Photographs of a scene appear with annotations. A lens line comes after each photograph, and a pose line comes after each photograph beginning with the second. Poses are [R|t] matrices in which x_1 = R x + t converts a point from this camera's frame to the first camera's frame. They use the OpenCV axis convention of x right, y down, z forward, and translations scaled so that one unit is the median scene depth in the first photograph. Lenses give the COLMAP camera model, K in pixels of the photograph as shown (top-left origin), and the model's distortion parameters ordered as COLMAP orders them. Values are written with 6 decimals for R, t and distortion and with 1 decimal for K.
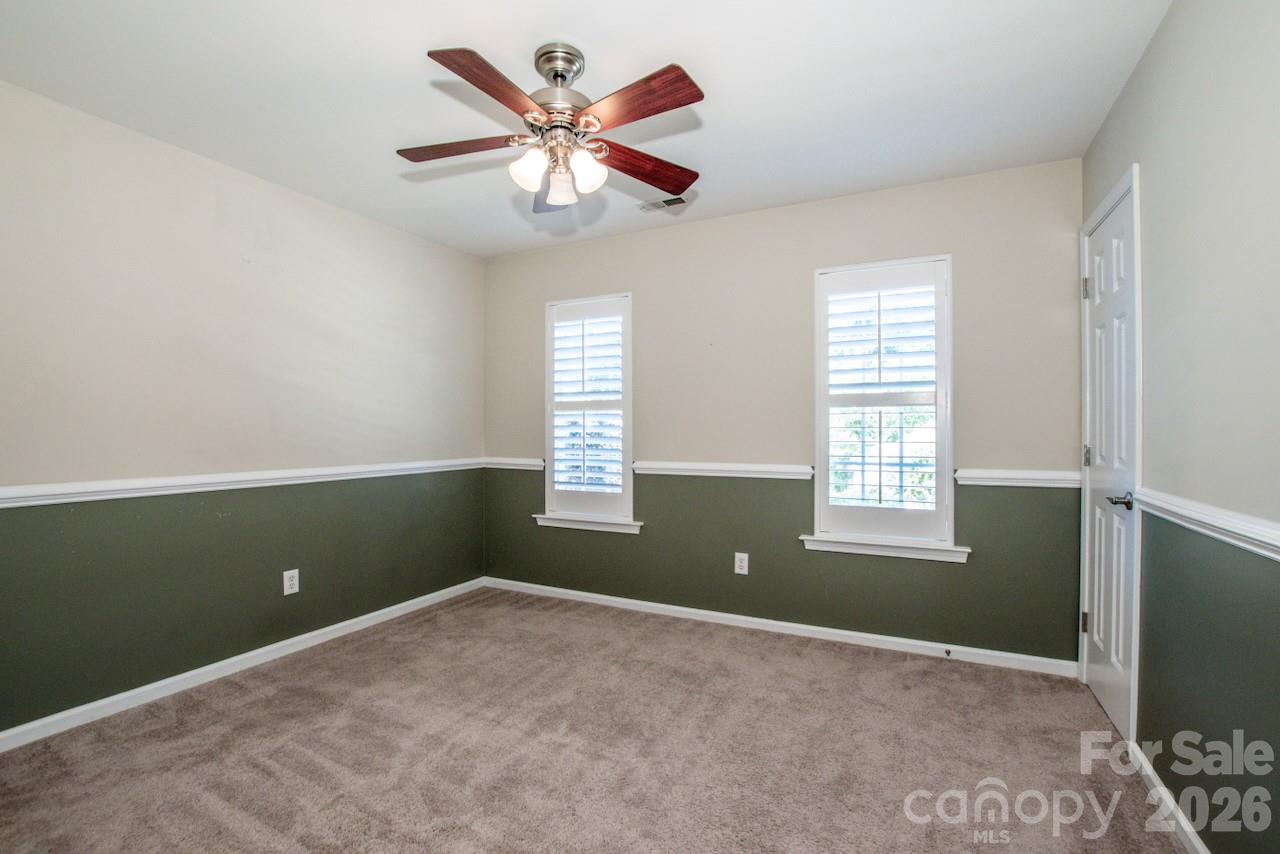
lens RADIAL K [[576.2, 0, 649.4], [0, 576.2, 425.8], [0, 0, 1]] dist [-0.031052, 0.002405]
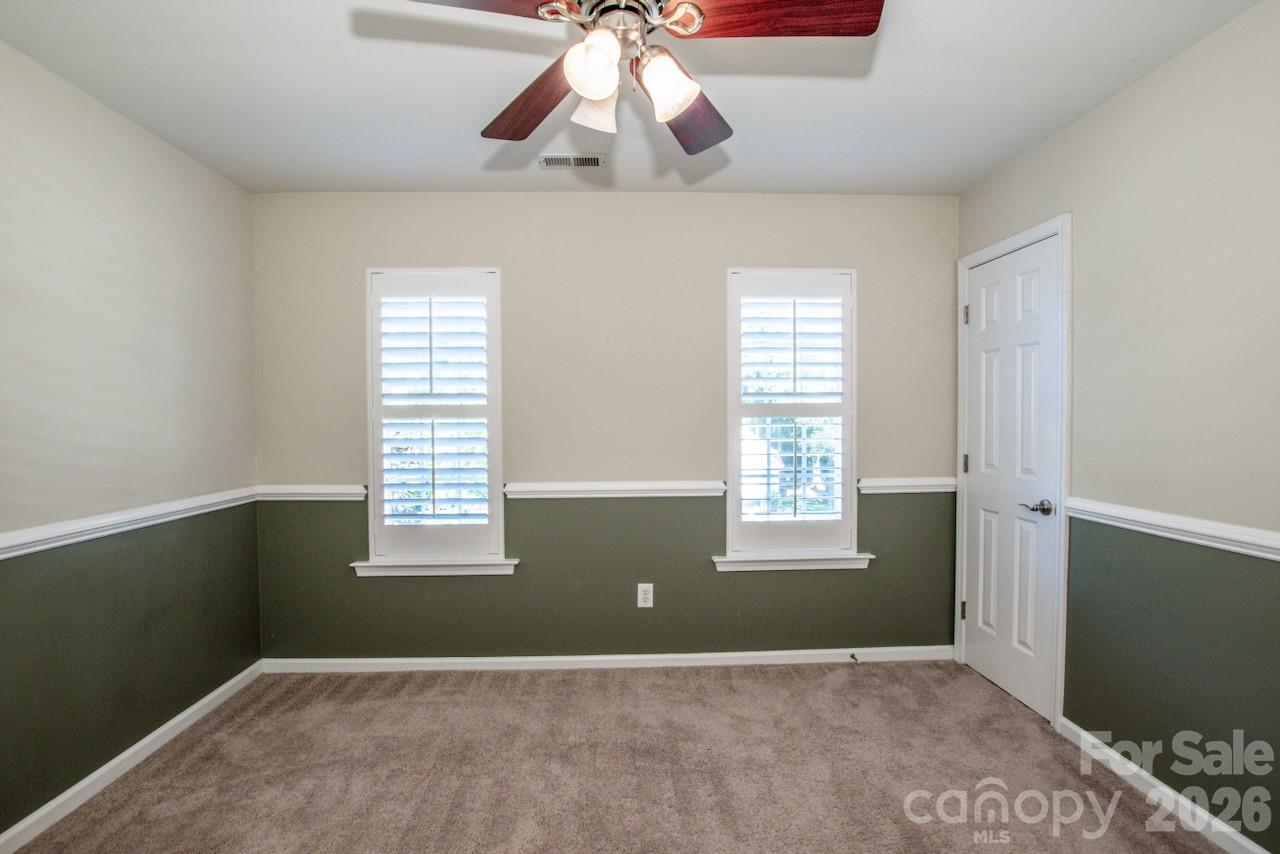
lens RADIAL K [[576.2, 0, 635.6], [0, 576.2, 429.5], [0, 0, 1]] dist [-0.031052, 0.002405]
pose [[0.877547, -0.012219, 0.479335, -0.286087], [0.001894, 0.999756, 0.022018, -0.033909], [-0.479487, -0.018414, 0.877356, 0.260832]]
